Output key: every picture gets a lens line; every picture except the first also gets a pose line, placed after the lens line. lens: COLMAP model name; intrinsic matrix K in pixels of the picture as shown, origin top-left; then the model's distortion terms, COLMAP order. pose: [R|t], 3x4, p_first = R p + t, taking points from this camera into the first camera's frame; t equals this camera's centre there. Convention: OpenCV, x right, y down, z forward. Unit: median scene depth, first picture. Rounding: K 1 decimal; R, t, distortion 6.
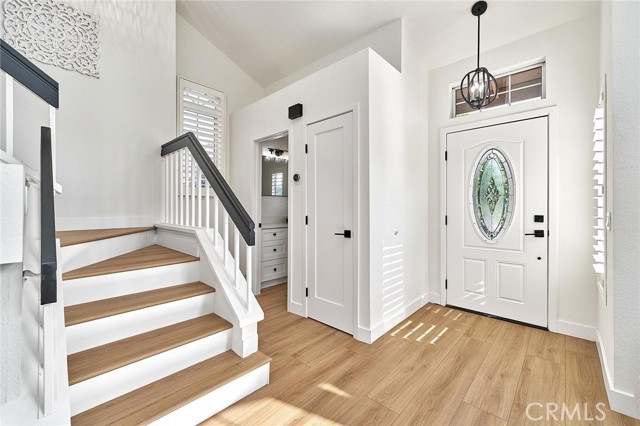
lens RADIAL K [[262.8, 0, 328.3], [0, 262.8, 205.7], [0, 0, 1]] dist [0.000609, 0.000048]
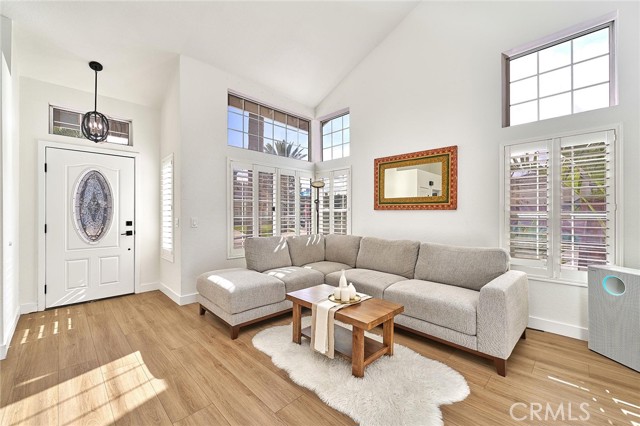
lens RADIAL K [[259.5, 0, 320.0], [0, 259.5, 213.0], [0, 0, 1]] dist [0.000782, 0.000079]
pose [[0.048049, 0.001875, 0.998843, -0.623502], [-0.004244, 0.999990, -0.001673, -0.012867], [-0.998836, -0.004159, 0.048057, -0.173052]]
